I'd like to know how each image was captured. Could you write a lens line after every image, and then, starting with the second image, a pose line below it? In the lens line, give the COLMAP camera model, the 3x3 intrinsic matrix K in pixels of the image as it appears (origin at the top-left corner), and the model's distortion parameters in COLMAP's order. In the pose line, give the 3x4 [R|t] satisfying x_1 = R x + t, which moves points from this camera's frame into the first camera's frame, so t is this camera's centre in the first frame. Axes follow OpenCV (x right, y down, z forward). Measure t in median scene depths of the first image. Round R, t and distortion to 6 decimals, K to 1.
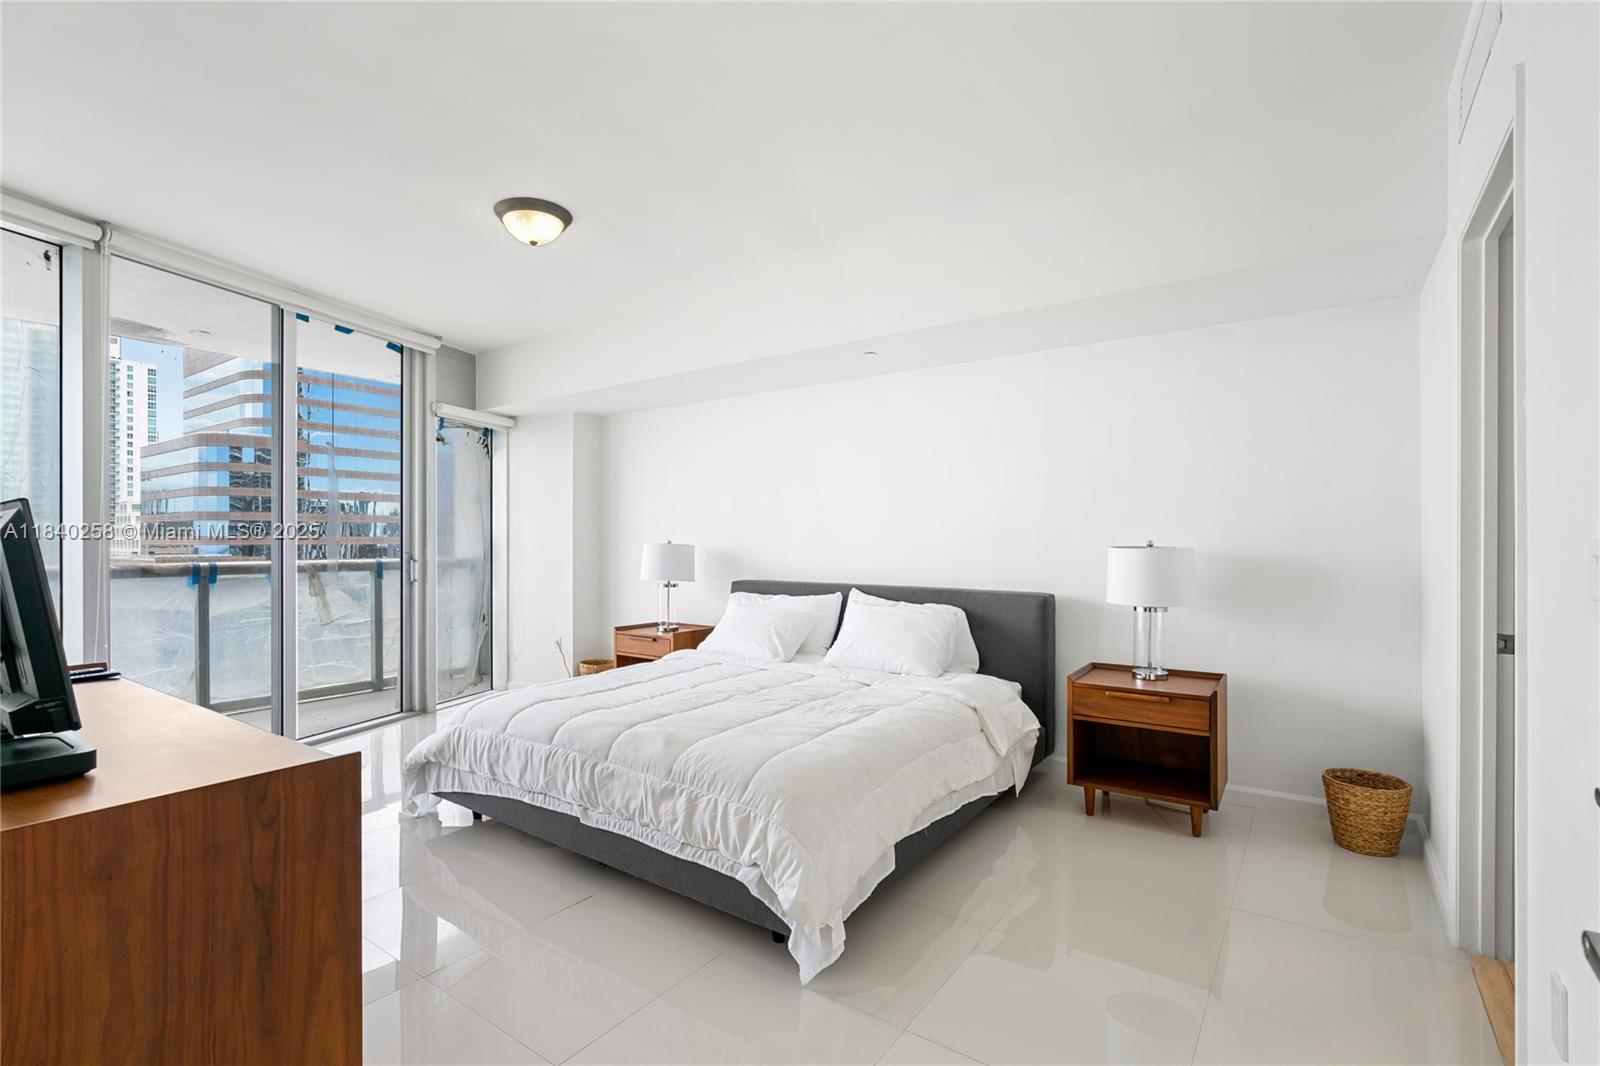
lens RADIAL K [[744.2, 0, 777.5], [0, 744.2, 540.4], [0, 0, 1]] dist [-0.002316, 0.000800]
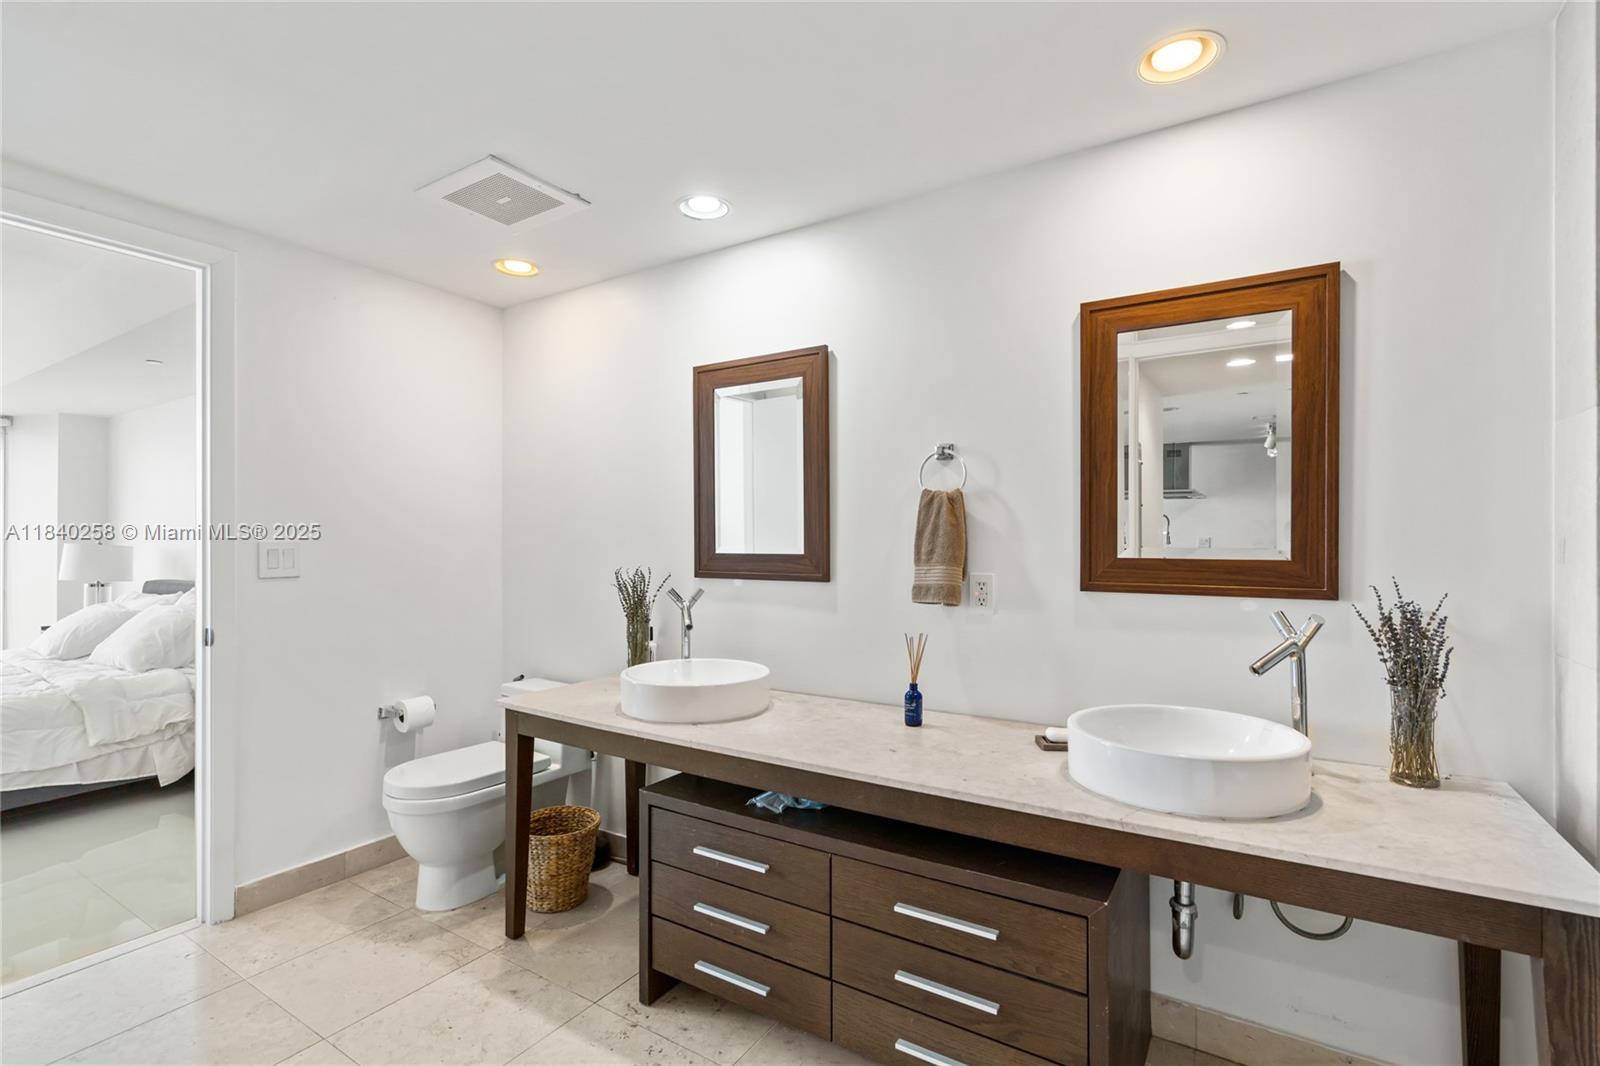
lens RADIAL K [[721.2, 0, 801.5], [0, 721.2, 537.2], [0, 0, 1]] dist [-0.002185, 0.000509]
pose [[0.997393, -0.000256, 0.072162, 1.121044], [0.000612, 0.999988, -0.004913, 0.001192], [-0.072160, 0.004944, 0.997381, -0.068072]]
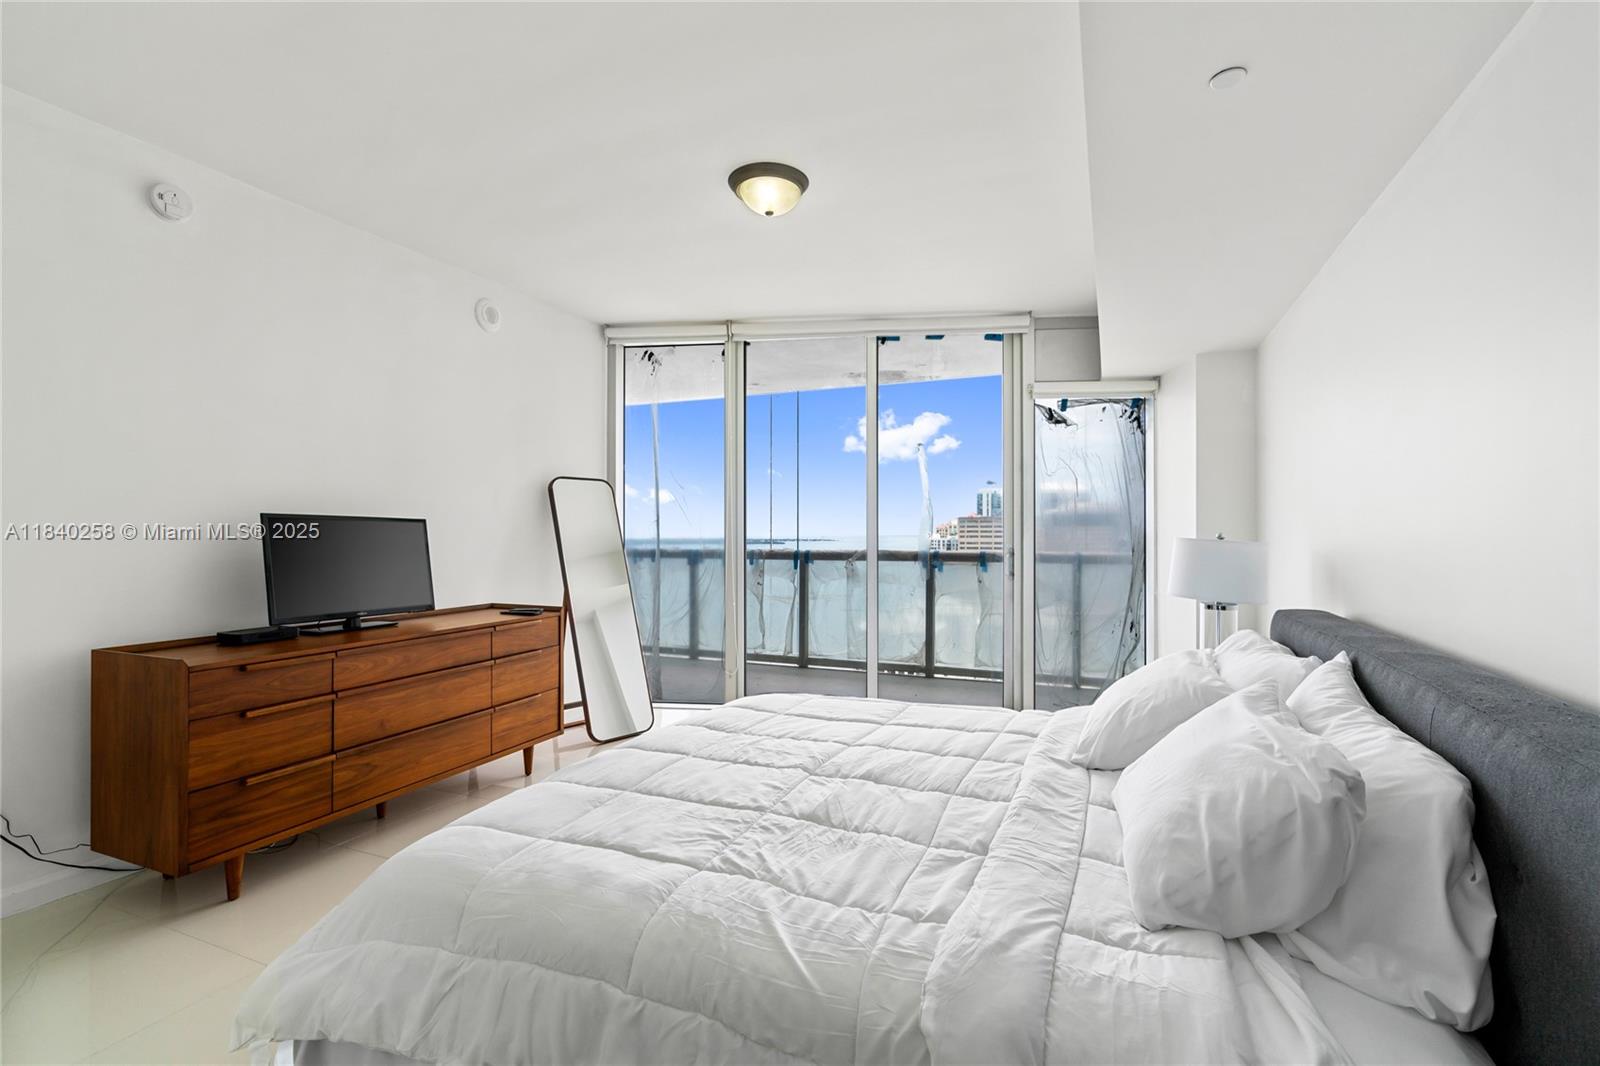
lens RADIAL K [[718.0, 0, 802.4], [0, 718.0, 532.3], [0, 0, 1]] dist [-0.003721, 0.001062]
pose [[0.226769, -0.000035, -0.973949, 0.535169], [-0.000783, 1.000000, -0.000218, -0.001051], [0.973948, 0.000812, 0.226769, 0.810994]]
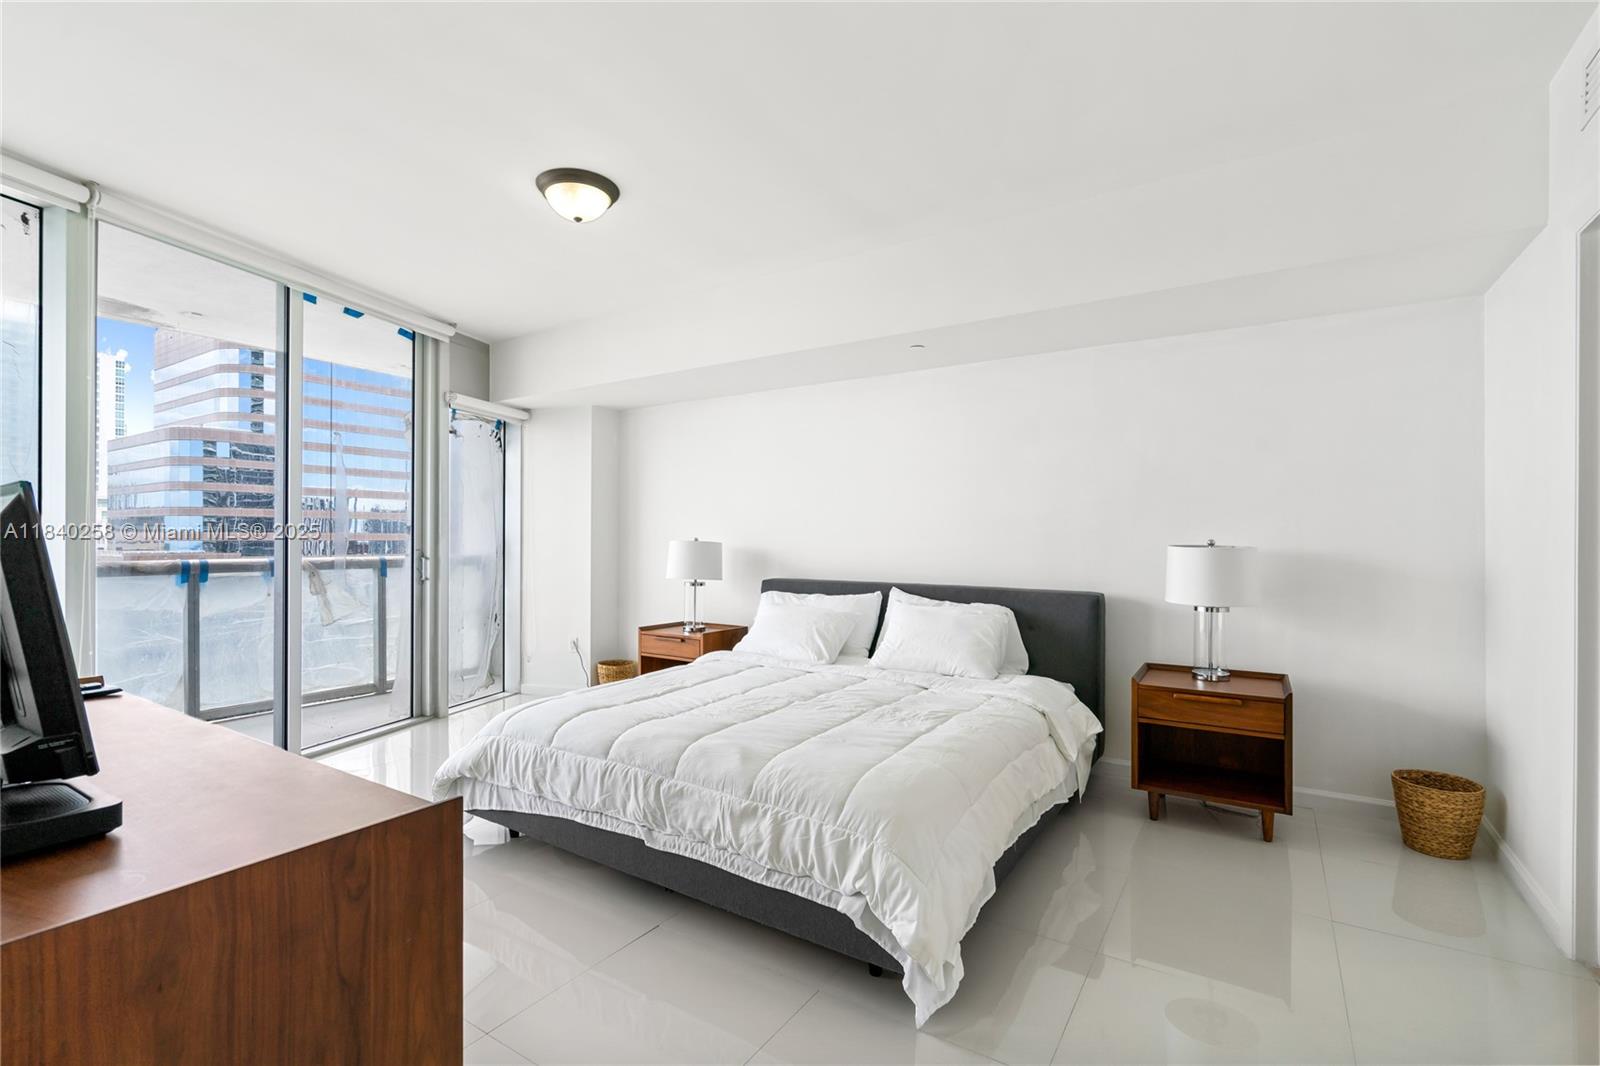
lens RADIAL K [[721.2, 0, 801.5], [0, 721.2, 537.2], [0, 0, 1]] dist [-0.002185, 0.000509]
pose [[0.998266, 0.003266, 0.058780, -0.096659], [-0.003192, 0.999994, -0.001363, 0.000215], [-0.058784, 0.001173, 0.998270, 0.077834]]
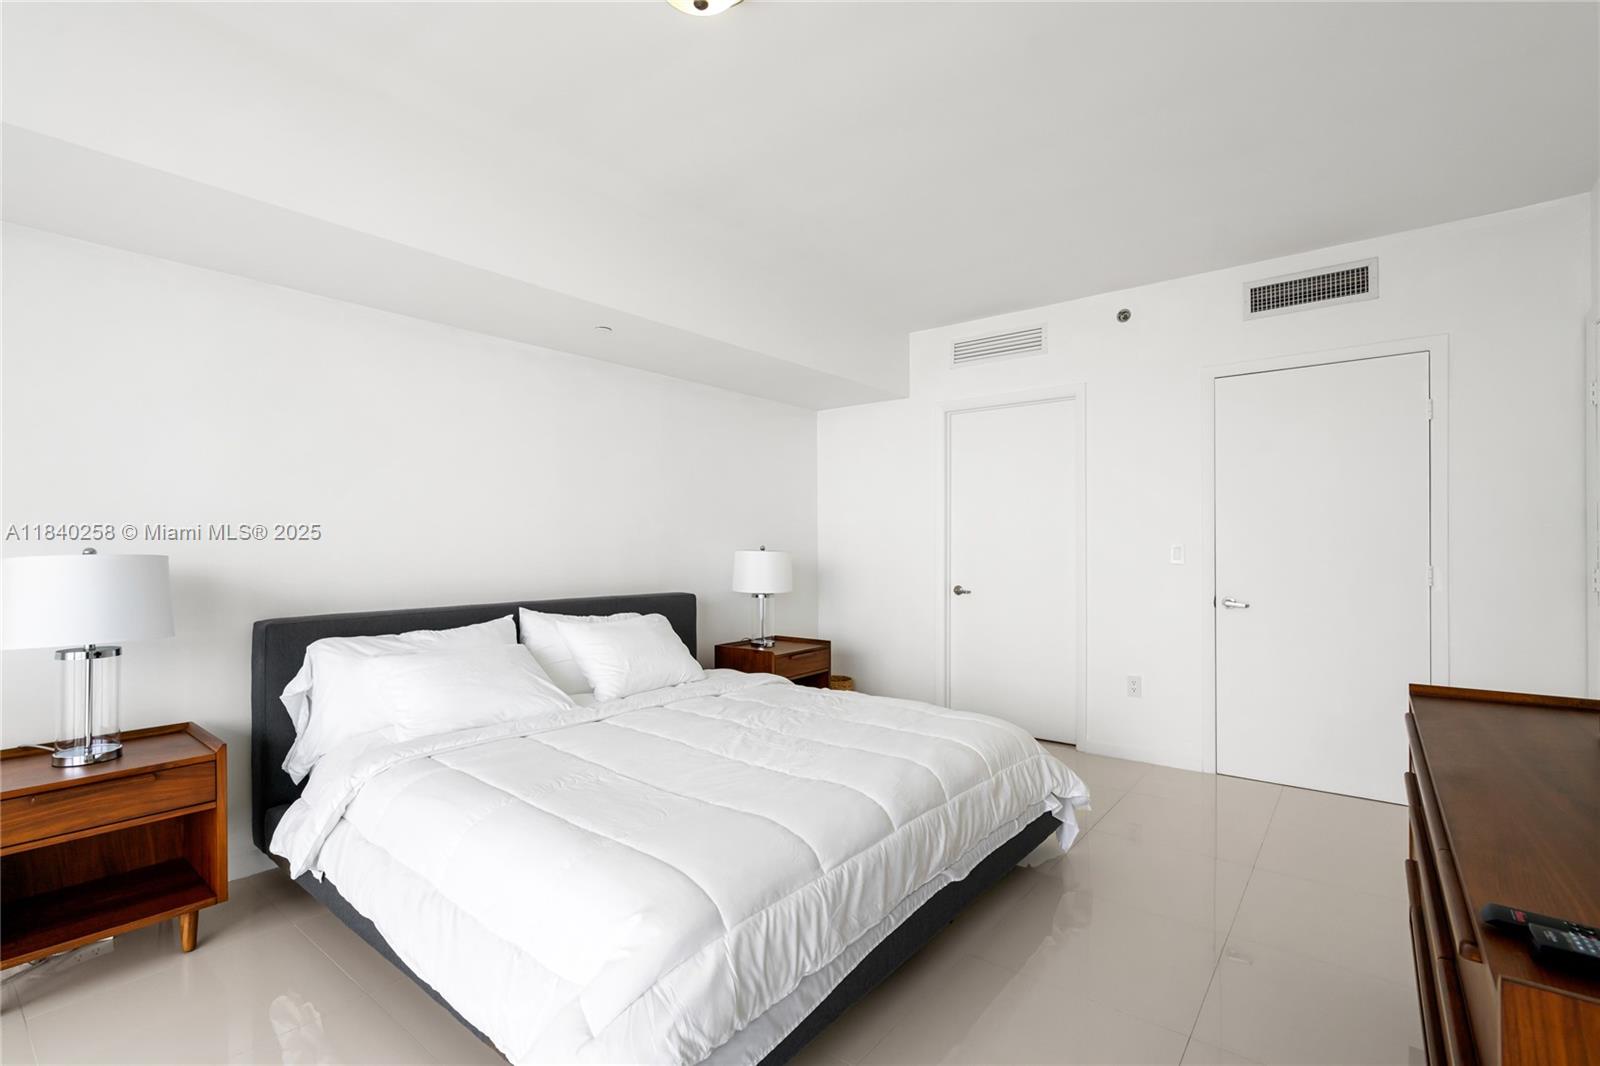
lens RADIAL K [[728.2, 0, 807.9], [0, 728.2, 545.9], [0, 0, 1]] dist [0.000699, 0.000700]
pose [[0.026176, 0.000294, 0.999657, -0.835848], [0.000986, 0.999999, -0.000320, 0.001428], [-0.999657, 0.000994, 0.026176, 0.882369]]
